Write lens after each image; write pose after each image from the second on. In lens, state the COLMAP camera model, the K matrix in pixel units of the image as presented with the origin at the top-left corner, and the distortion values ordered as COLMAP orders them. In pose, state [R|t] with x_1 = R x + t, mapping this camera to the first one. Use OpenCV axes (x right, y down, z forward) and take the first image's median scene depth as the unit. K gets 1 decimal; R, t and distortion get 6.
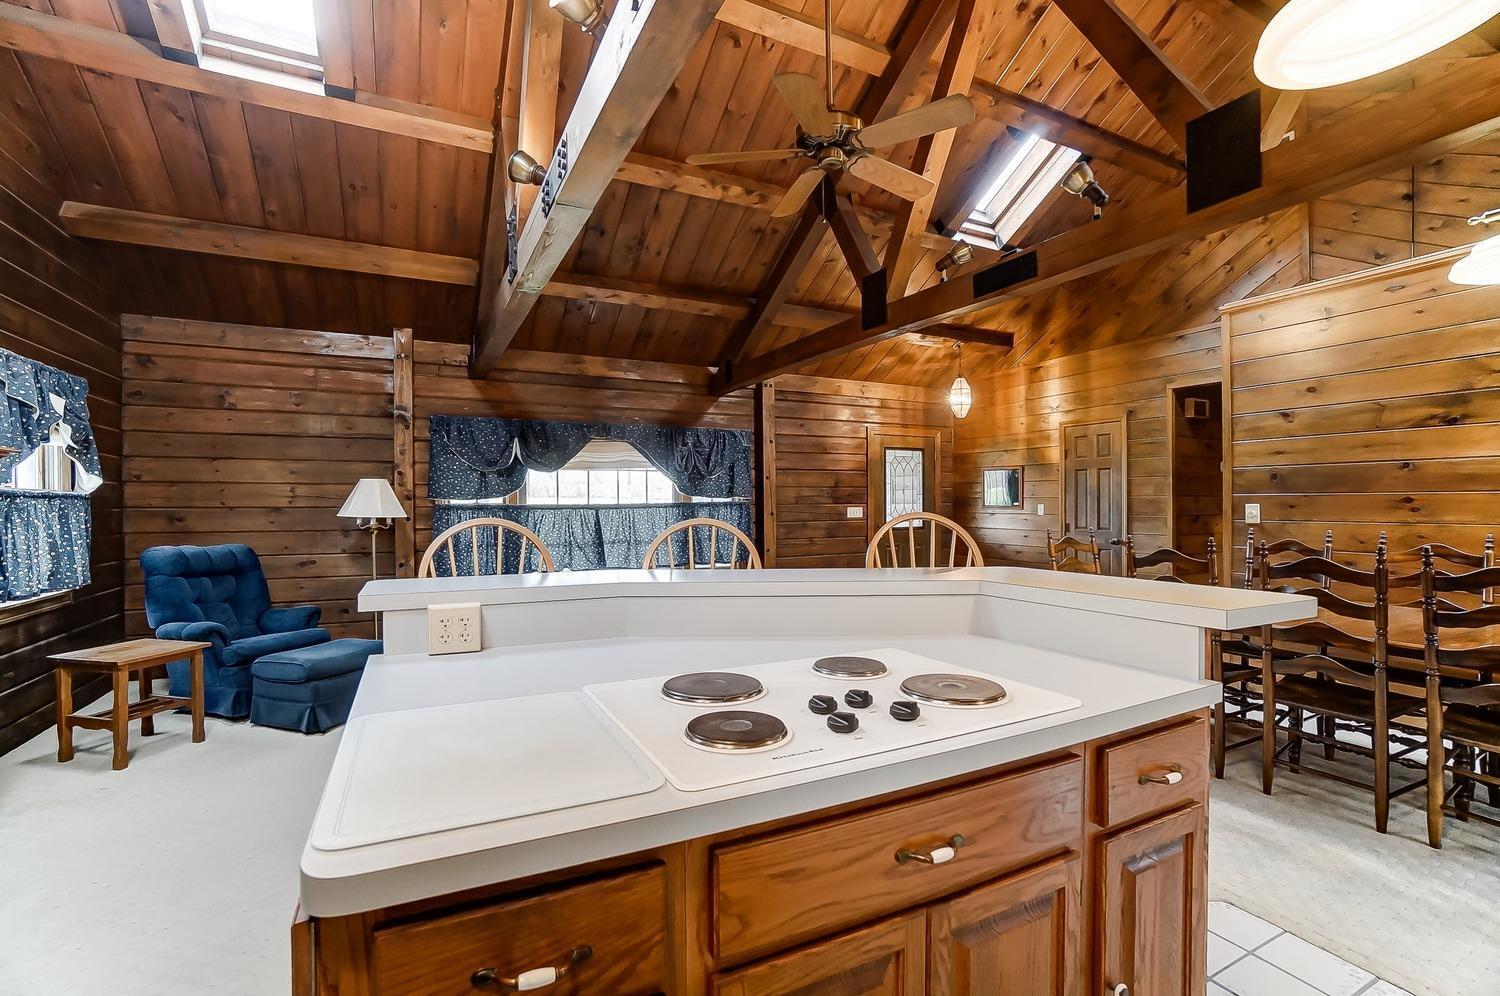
lens RADIAL K [[657.5, 0, 751.4], [0, 657.5, 502.7], [0, 0, 1]] dist [-0.046831, 0.011476]
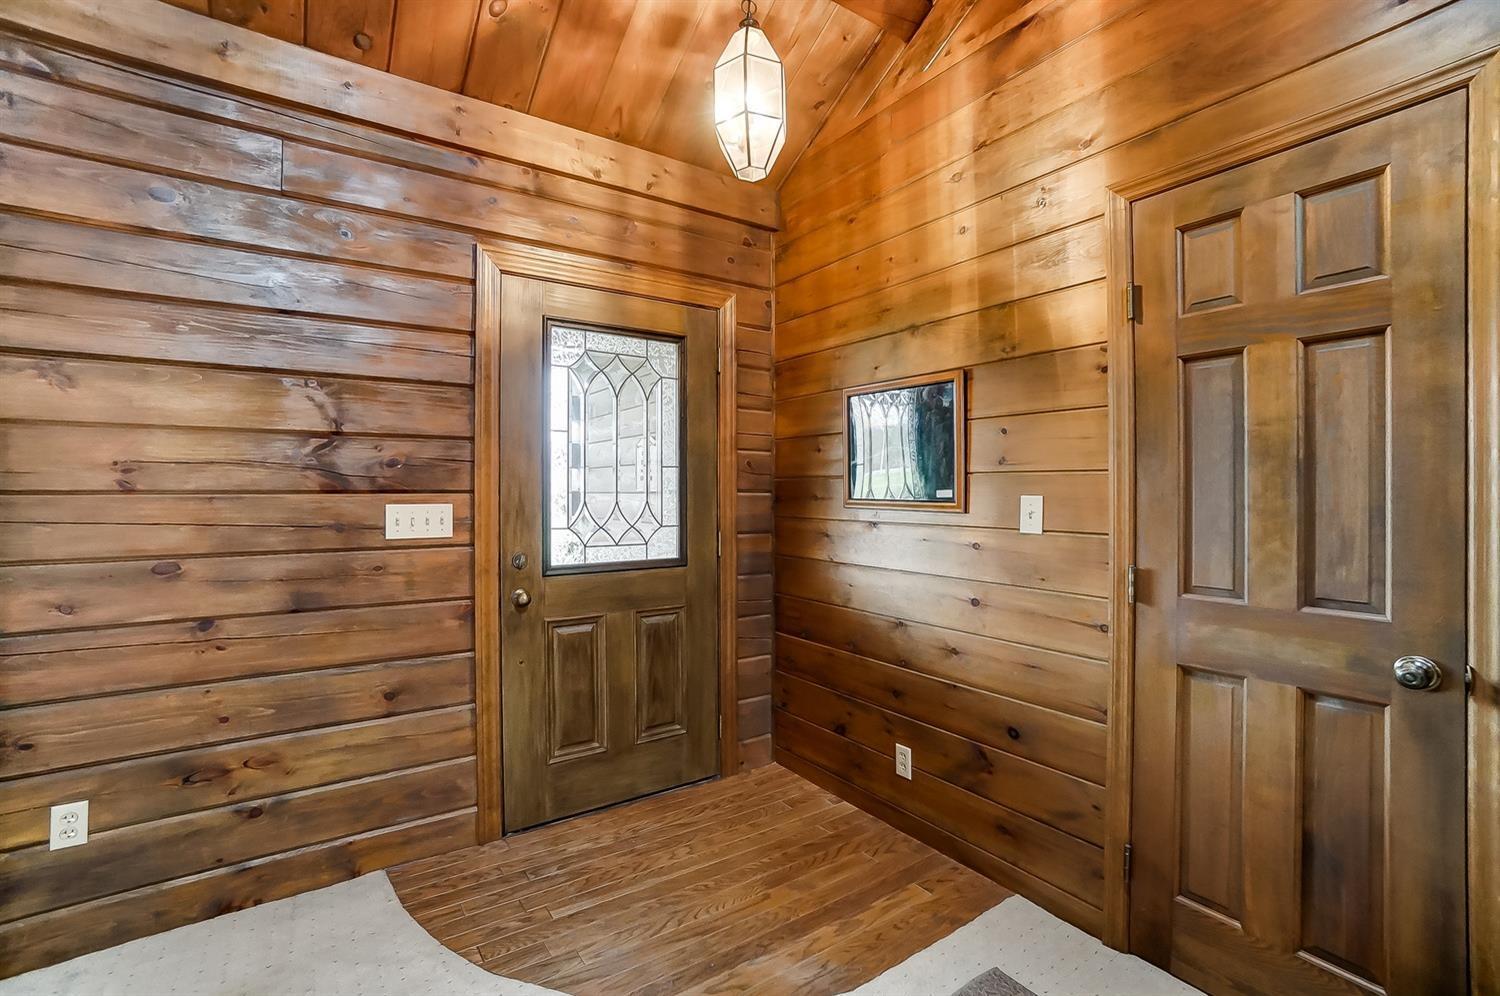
lens RADIAL K [[657.5, 0, 746.4], [0, 657.5, 492.6], [0, 0, 1]] dist [-0.046831, 0.011476]
pose [[0.992506, 0.002376, 0.122174, 0.451914], [-0.001779, 0.999986, -0.004996, 0.004475], [-0.122184, 0.004741, 0.992496, 1.155972]]
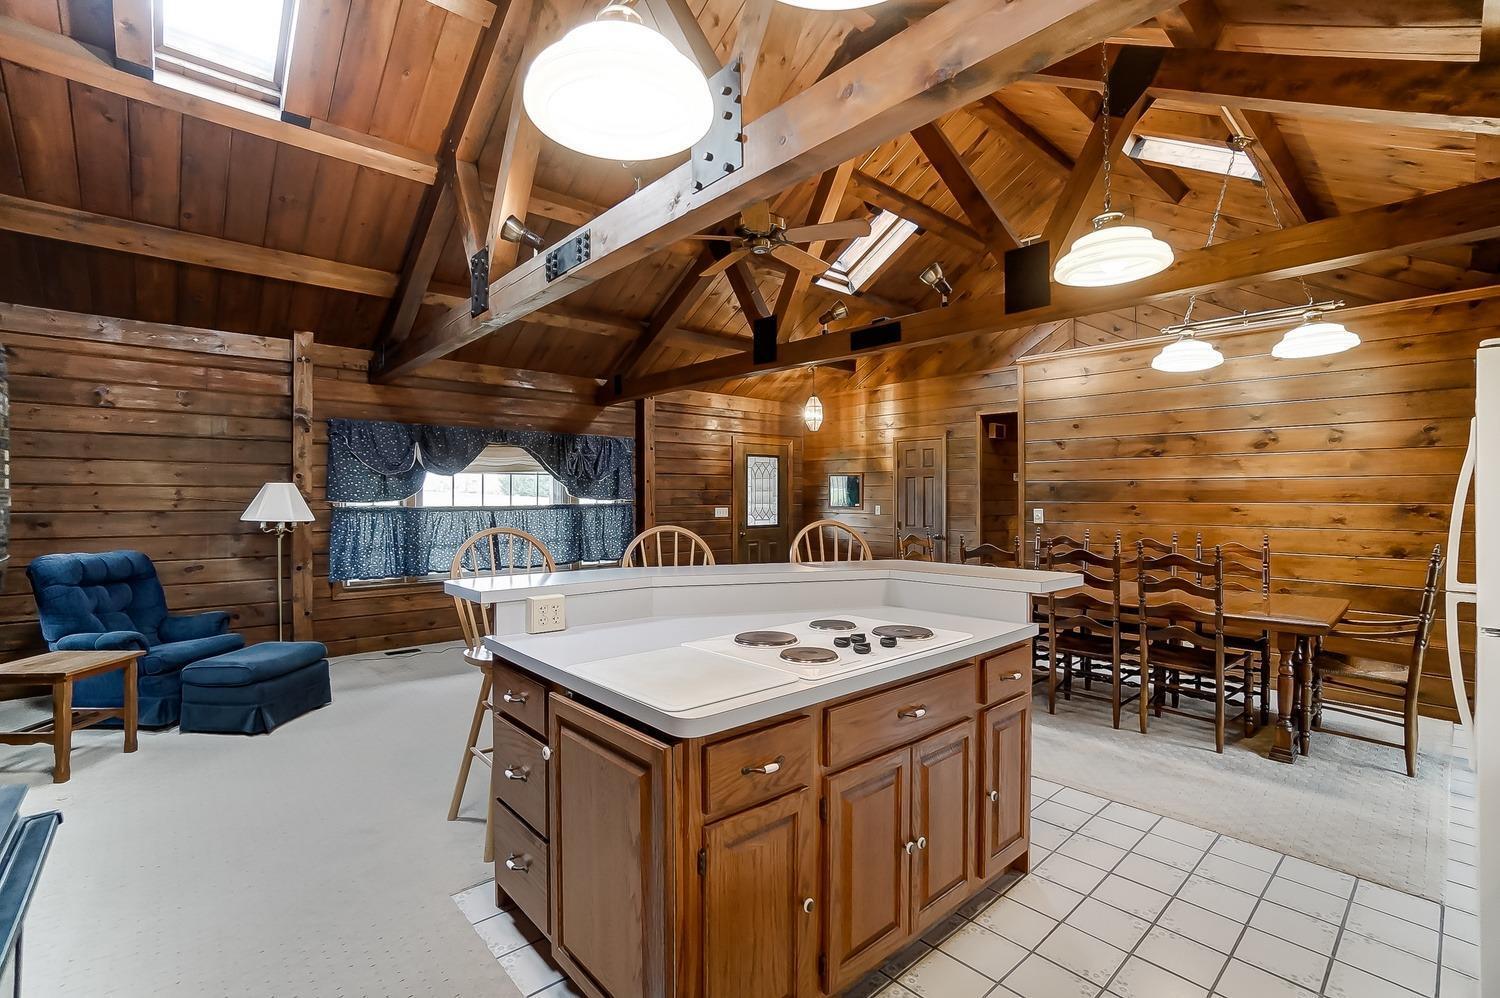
lens RADIAL K [[657.5, 0, 750.4], [0, 657.5, 489.6], [0, 0, 1]] dist [-0.046831, 0.011476]
pose [[0.965934, 0.007329, 0.258686, -0.140022], [-0.004341, 0.999917, -0.012119, -0.017696], [-0.258753, 0.010583, 0.965886, -0.148854]]
